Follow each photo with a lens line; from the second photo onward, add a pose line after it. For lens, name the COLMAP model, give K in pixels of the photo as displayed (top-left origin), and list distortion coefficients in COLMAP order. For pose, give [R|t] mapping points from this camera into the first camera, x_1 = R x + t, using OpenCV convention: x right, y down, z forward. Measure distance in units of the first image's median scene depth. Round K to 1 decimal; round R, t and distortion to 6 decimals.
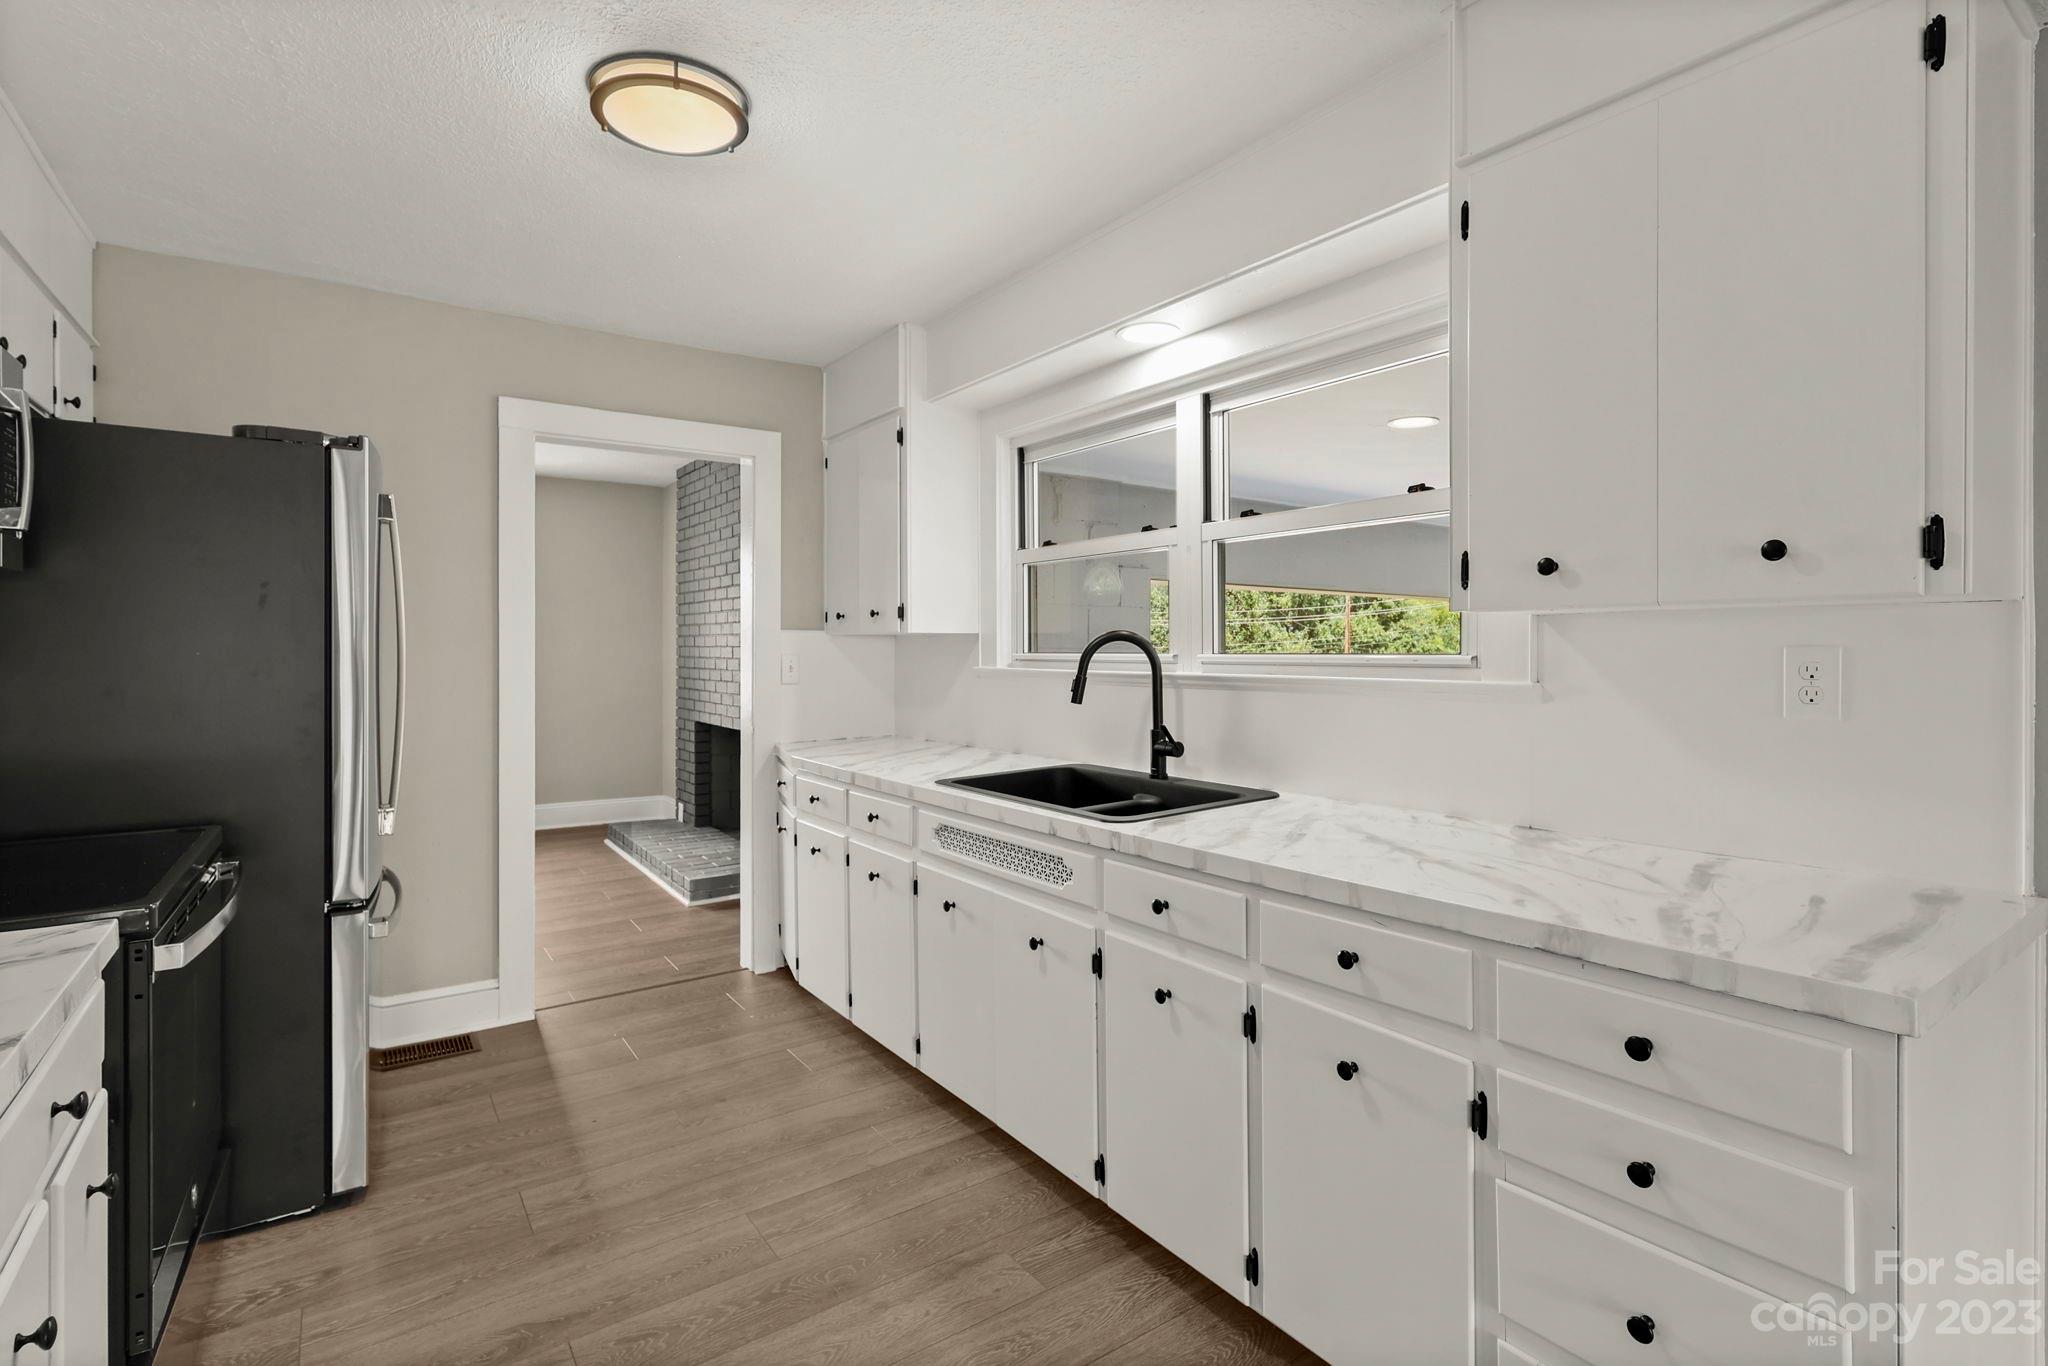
lens RADIAL K [[974.2, 0, 1019.6], [0, 974.2, 654.4], [0, 0, 1]] dist [-0.000134, 0.000023]
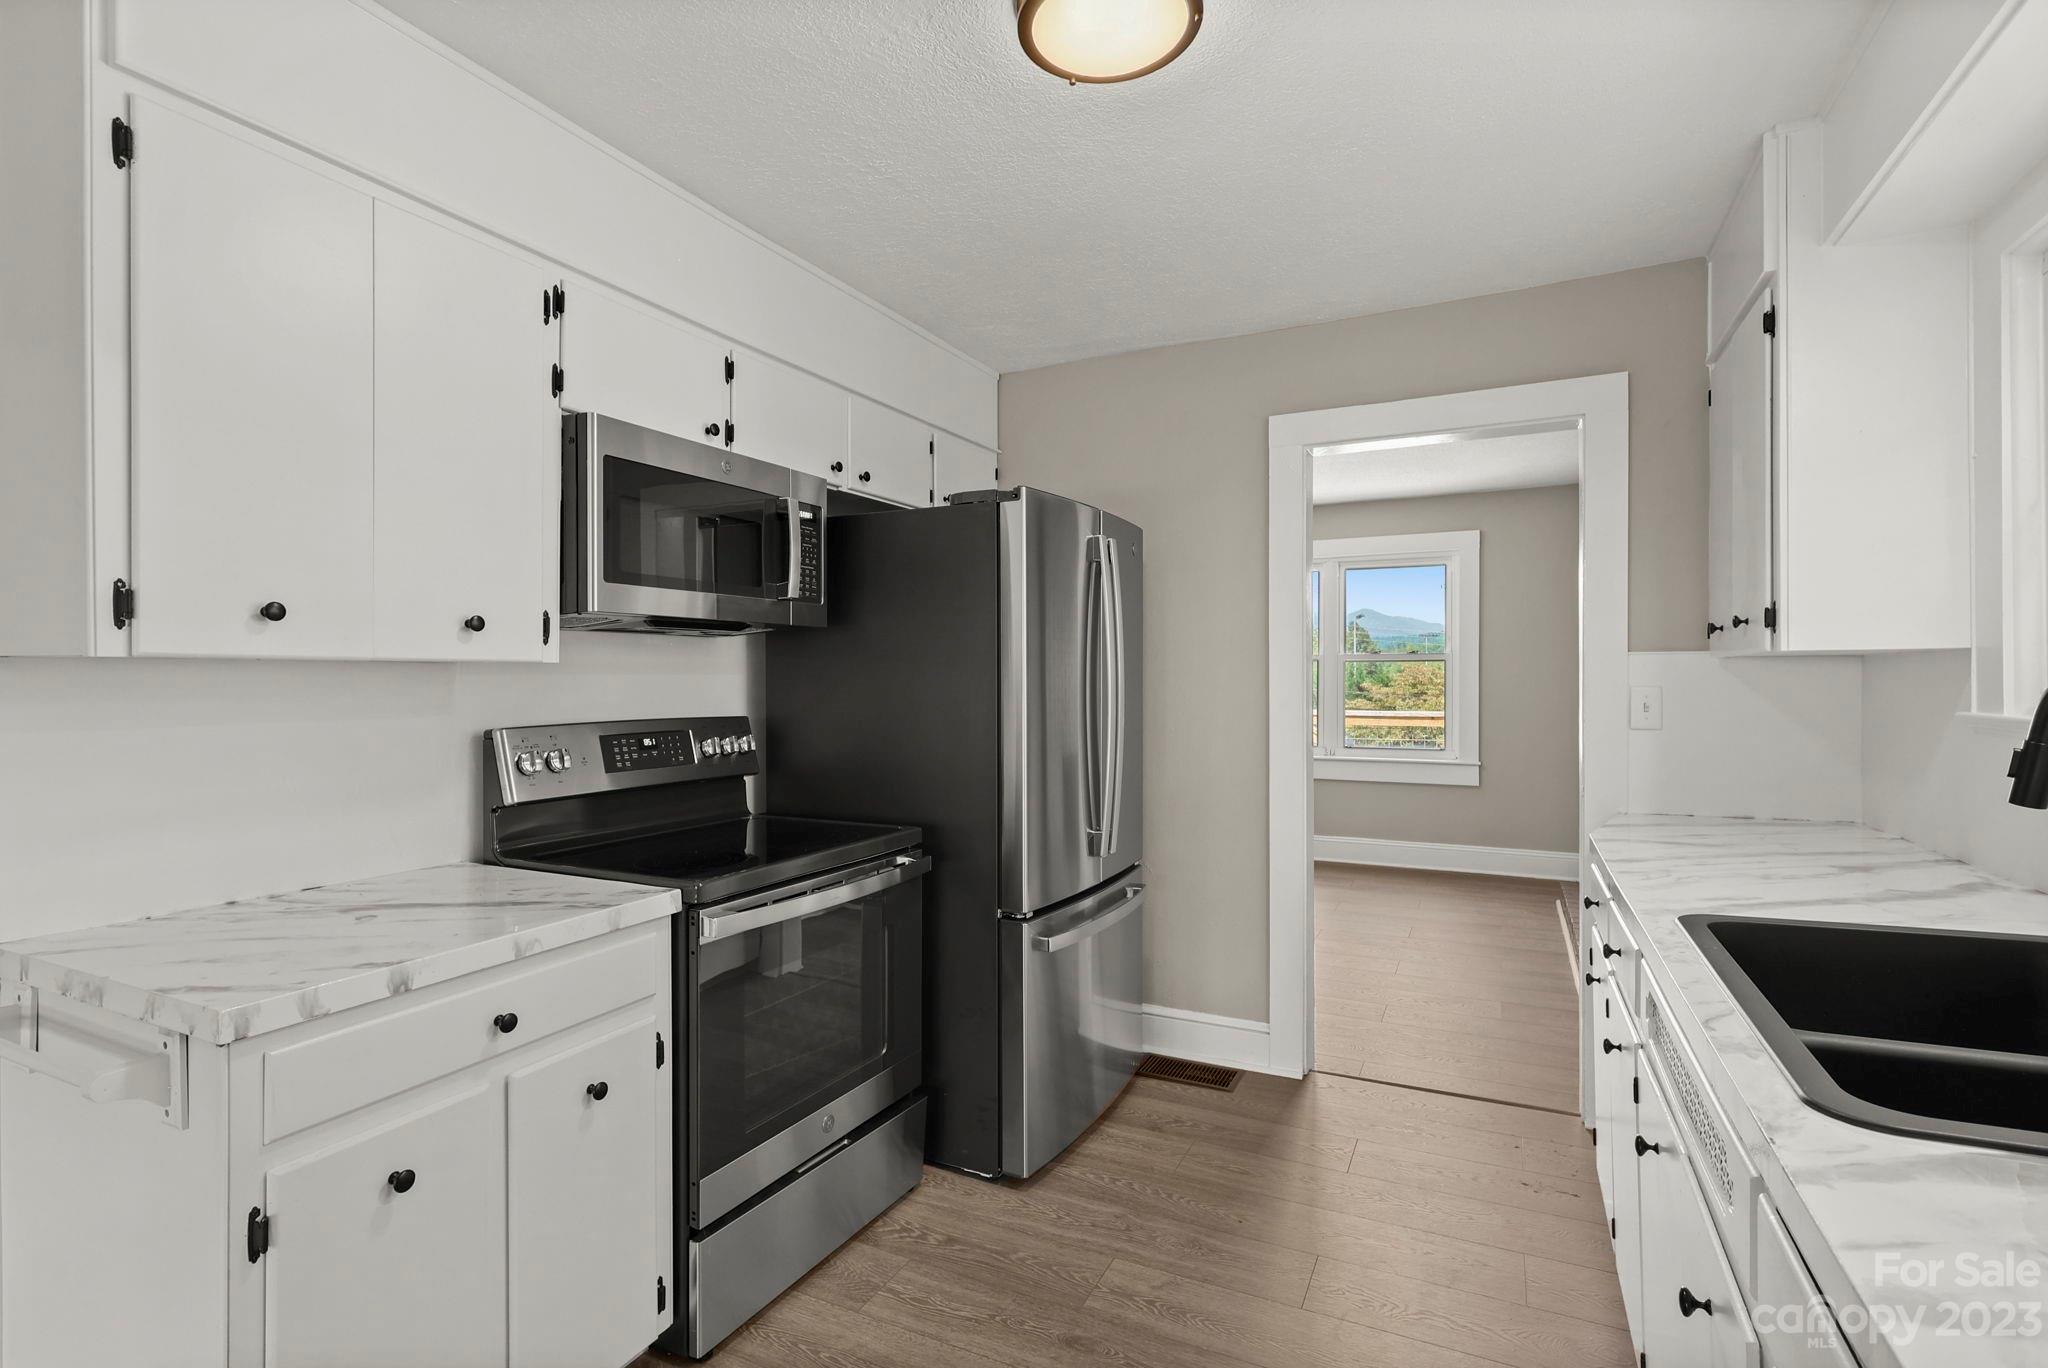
lens RADIAL K [[968.5, 0, 1028.2], [0, 968.5, 675.0], [0, 0, 1]] dist [0.002246, 0.001150]
pose [[0.475158, -0.004537, -0.879889, 0.241676], [-0.000893, 0.999984, -0.005639, -0.005706], [0.879900, 0.003465, 0.475146, 0.421206]]
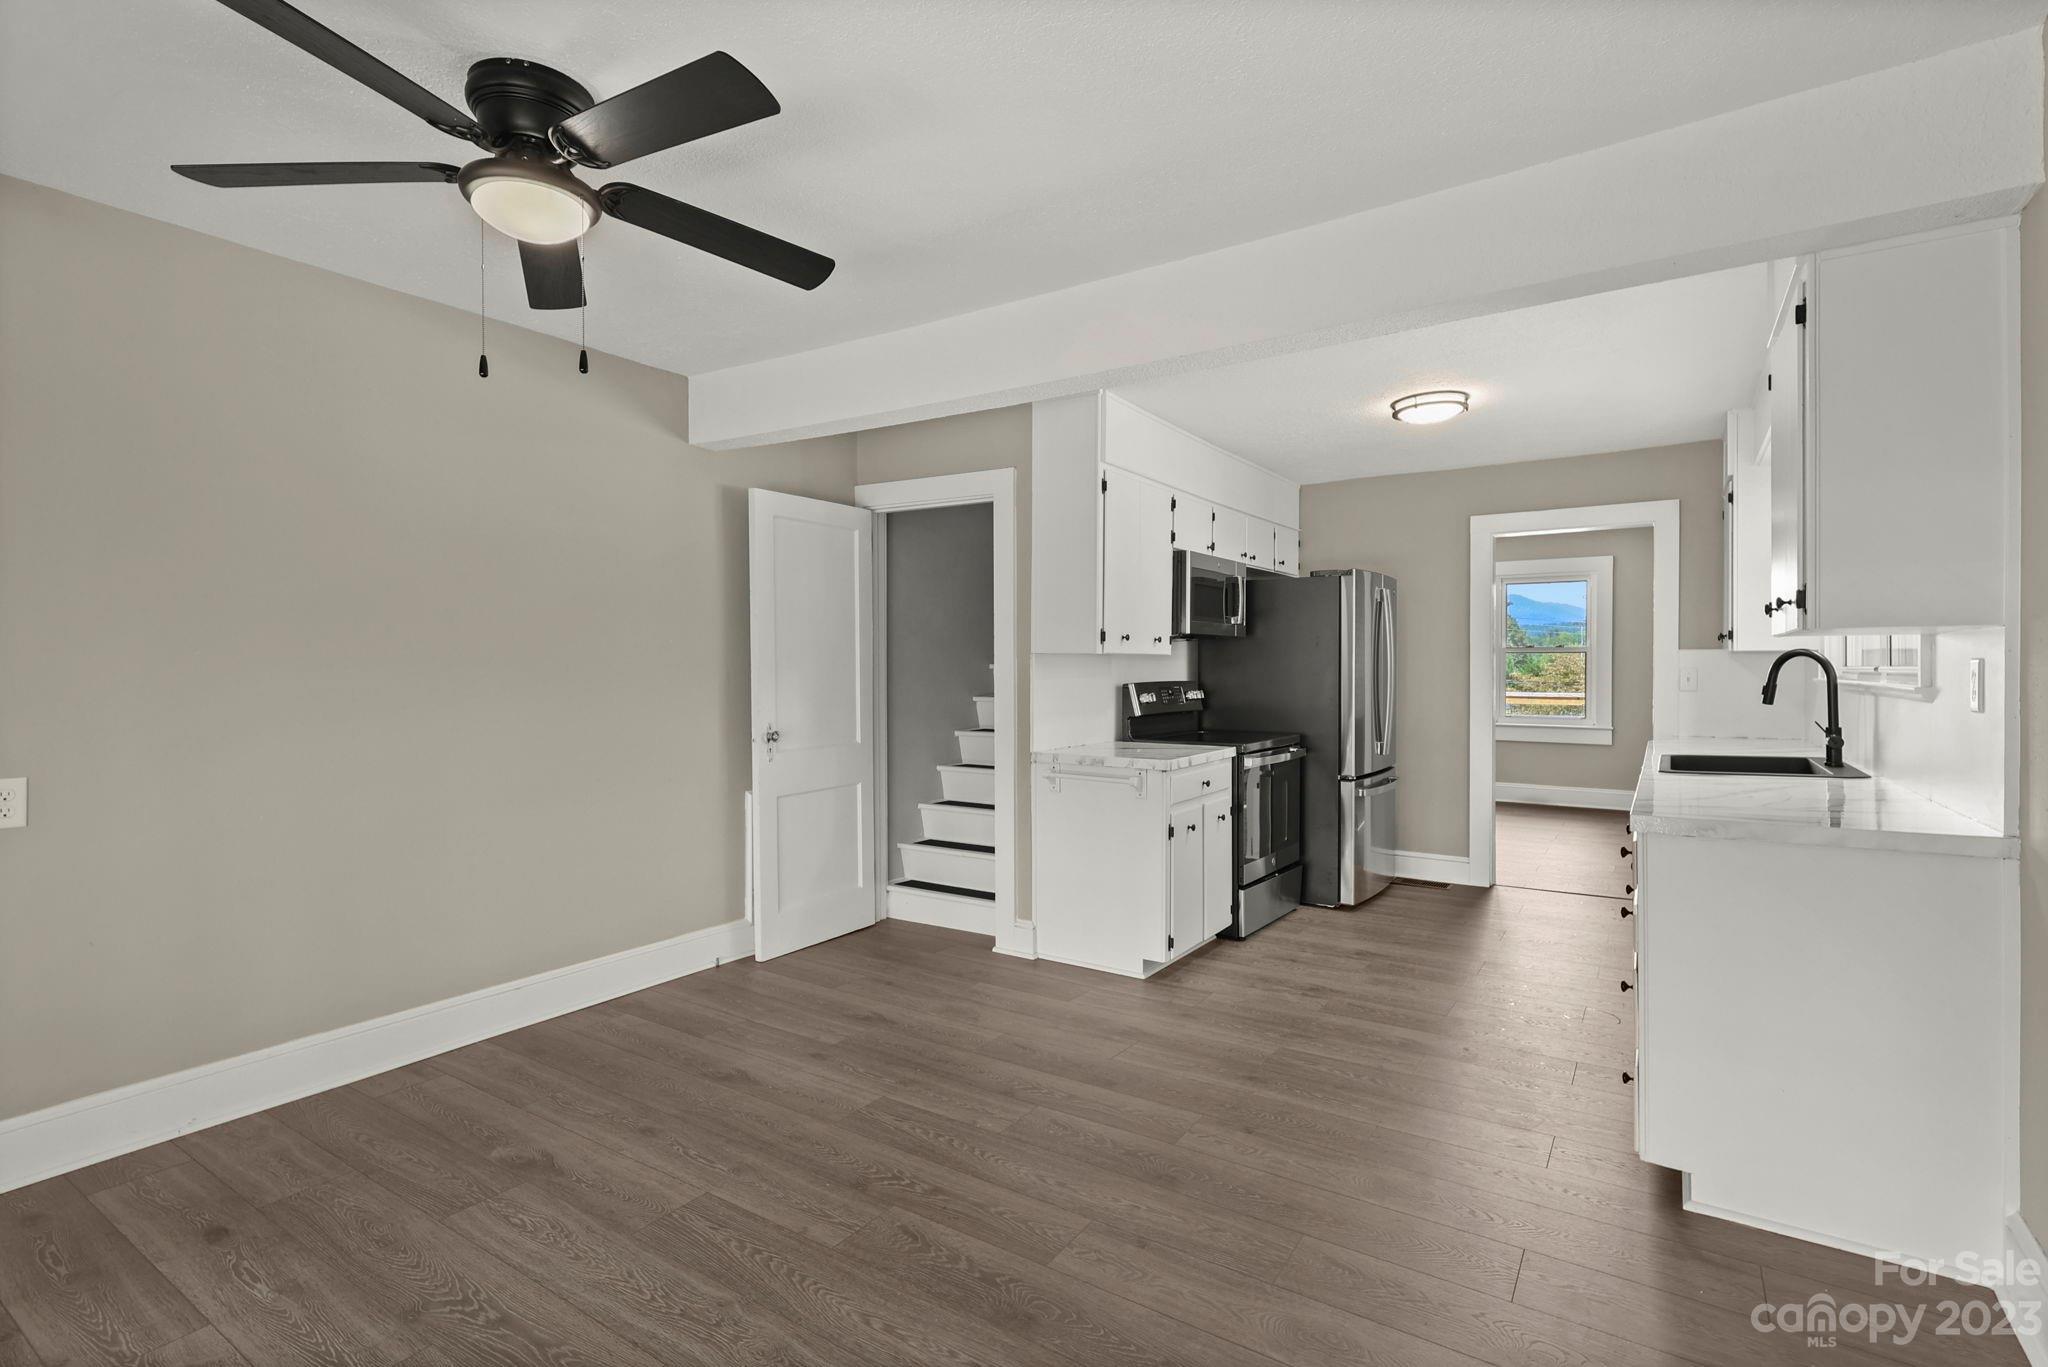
lens RADIAL K [[981.5, 0, 1026.0], [0, 981.5, 668.2], [0, 0, 1]] dist [0.014852, 0.000468]
pose [[0.362926, 0.000247, -0.931818, 0.994678], [-0.004181, 0.999990, -0.001363, 0.008736], [0.931809, 0.004390, 0.362923, -0.444445]]
